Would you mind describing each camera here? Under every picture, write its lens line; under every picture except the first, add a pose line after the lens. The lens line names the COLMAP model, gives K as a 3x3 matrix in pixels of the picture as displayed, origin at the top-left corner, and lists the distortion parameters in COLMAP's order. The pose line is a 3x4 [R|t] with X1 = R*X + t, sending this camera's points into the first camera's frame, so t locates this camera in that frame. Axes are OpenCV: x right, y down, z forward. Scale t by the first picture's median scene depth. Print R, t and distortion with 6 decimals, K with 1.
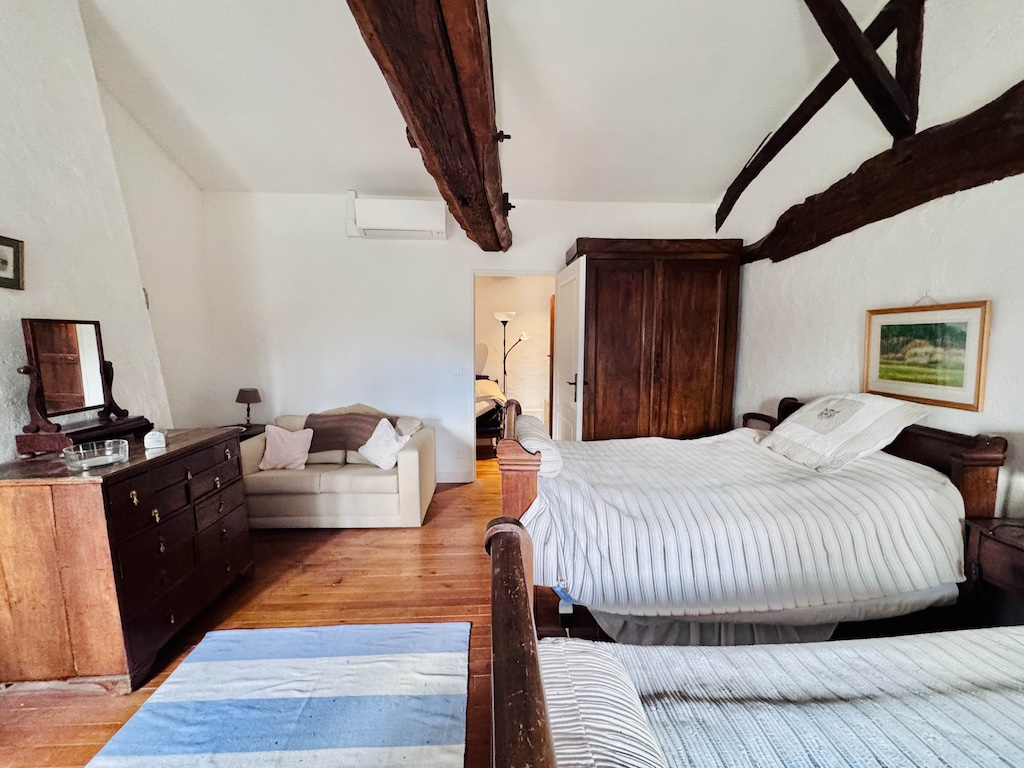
lens RADIAL K [[412.9, 0, 512.0], [0, 412.9, 384.0], [0, 0, 1]] dist [-0.003364, -0.000085]
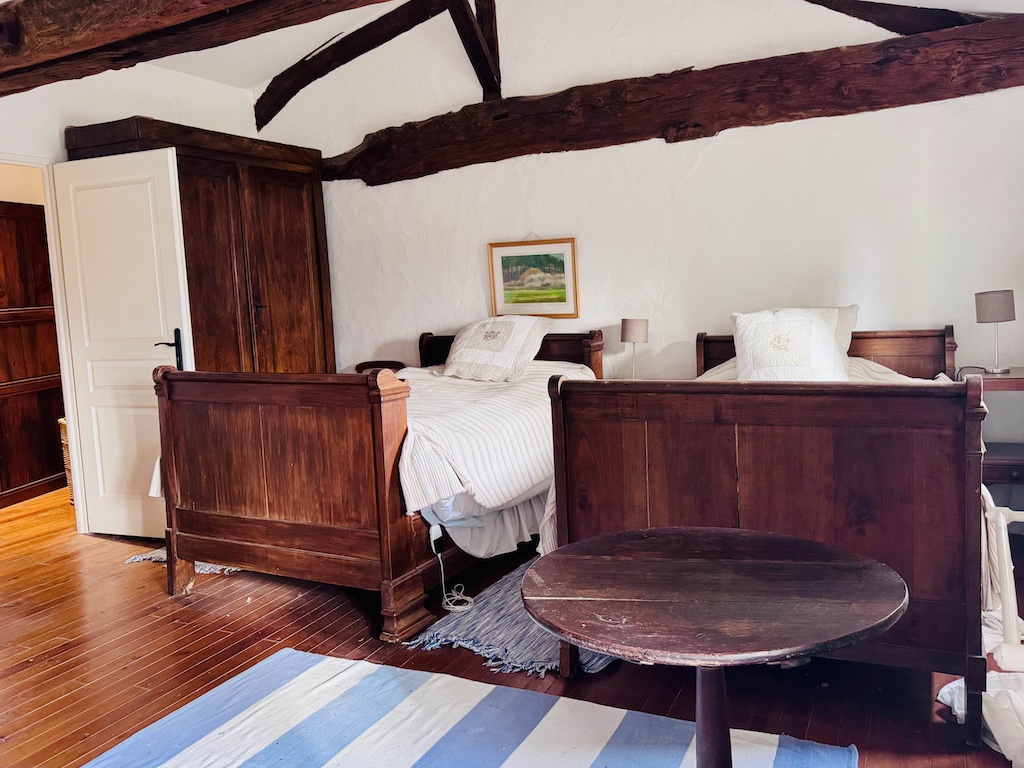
lens RADIAL K [[819.9, 0, 512.0], [0, 819.9, 384.0], [0, 0, 1]] dist [0.002150, -0.004241]
pose [[0.474449, -0.114598, 0.872792, -1.088234], [0.122606, 0.990429, 0.063395, 0.065582], [-0.871703, 0.076932, 0.483958, -0.096900]]
